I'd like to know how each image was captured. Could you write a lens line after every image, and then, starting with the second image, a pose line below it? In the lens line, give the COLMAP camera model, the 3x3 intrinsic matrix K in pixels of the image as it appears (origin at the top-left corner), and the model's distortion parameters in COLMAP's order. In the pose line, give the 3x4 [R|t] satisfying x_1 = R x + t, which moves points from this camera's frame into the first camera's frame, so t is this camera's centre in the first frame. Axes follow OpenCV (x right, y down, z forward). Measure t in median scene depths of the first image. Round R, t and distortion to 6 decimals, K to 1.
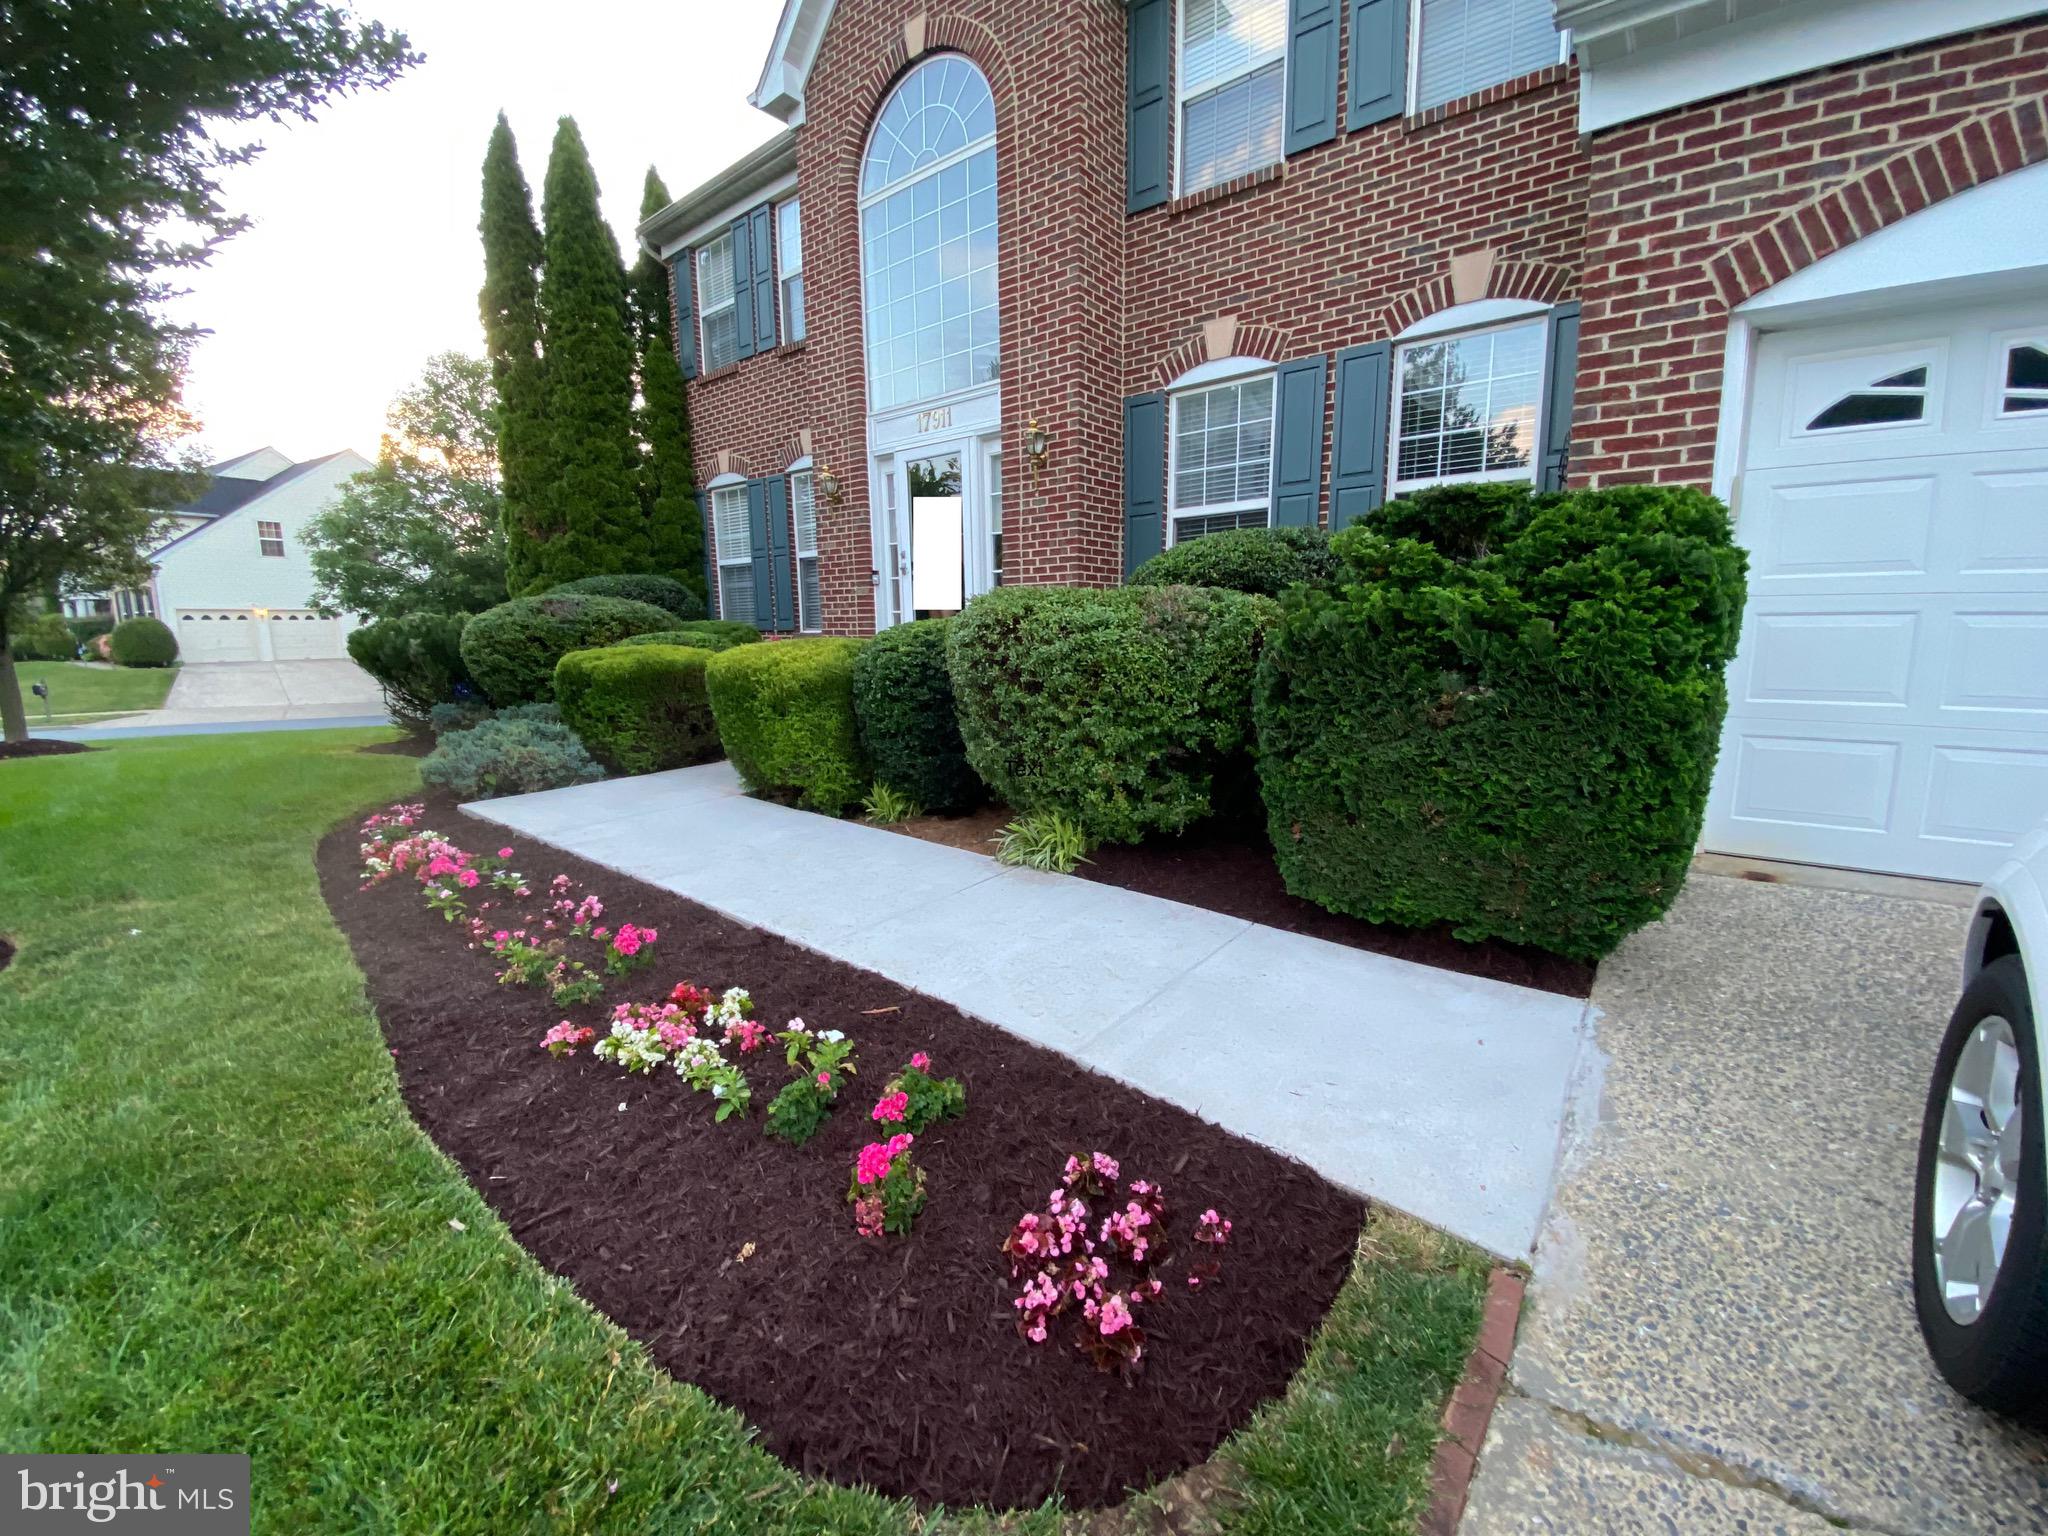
lens RADIAL K [[819.7, 0, 1024.0], [0, 819.7, 768.0], [0, 0, 1]] dist [-0.001178, -0.000203]
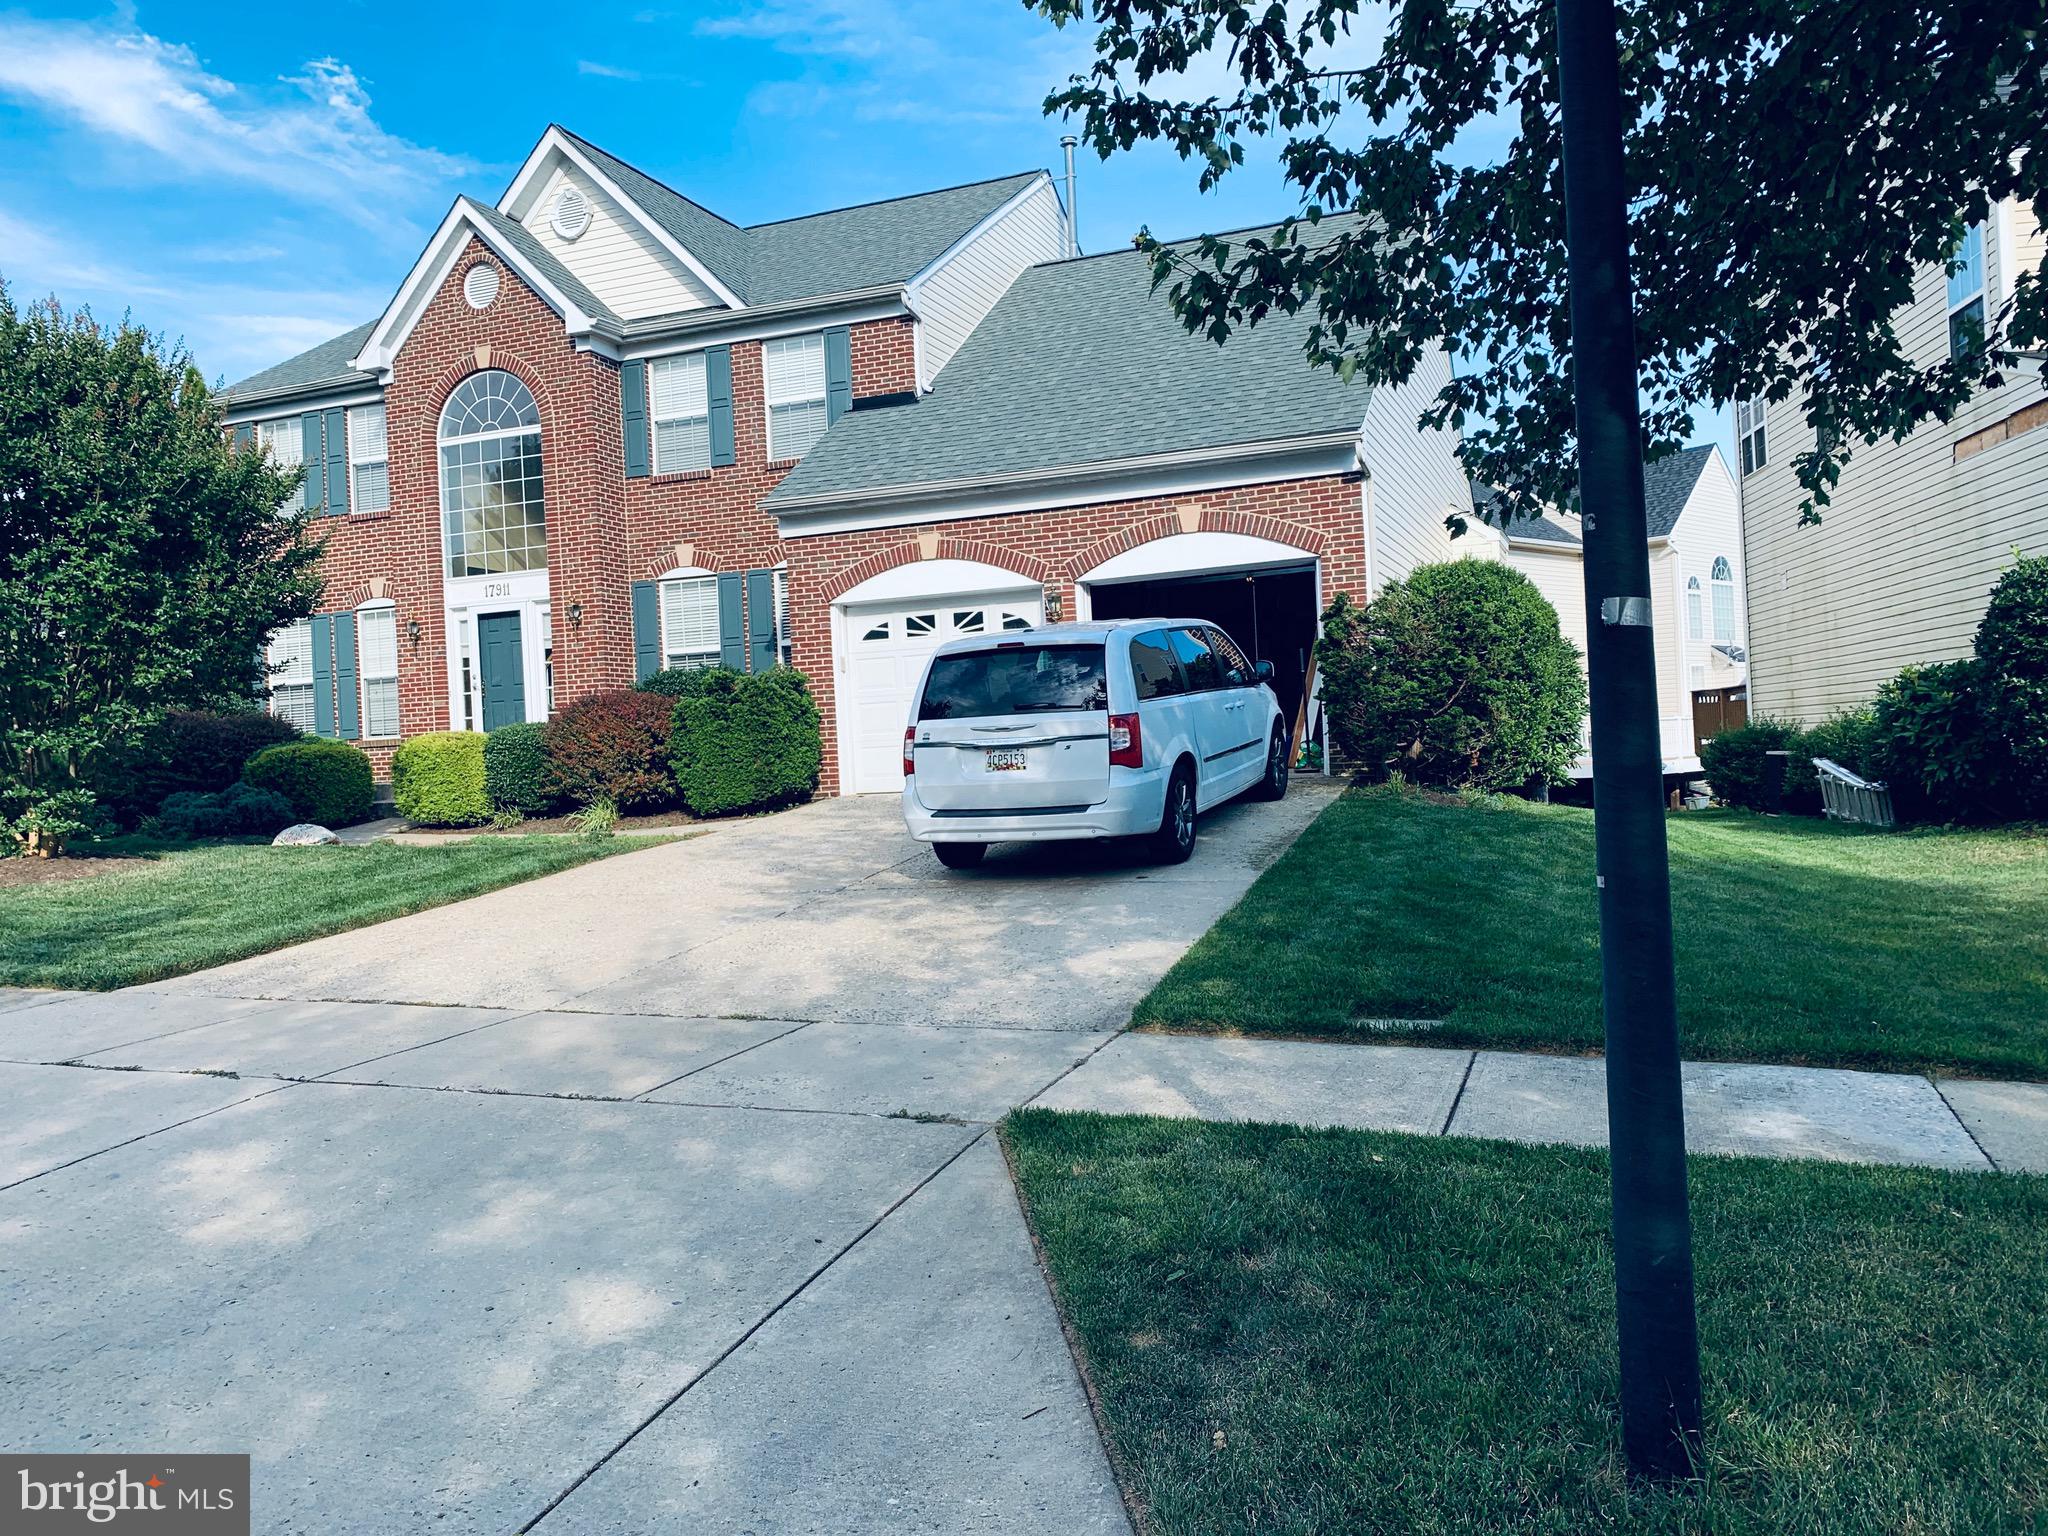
lens RADIAL K [[1504.9, 0, 1024.0], [0, 1504.9, 768.0], [0, 0, 1]] dist [0.008522, -0.000053]
pose [[0.953105, -0.035343, 0.300570, -0.044472], [0.084311, 0.984848, -0.151543, 0.428522], [-0.290660, 0.169778, 0.941643, -1.995948]]
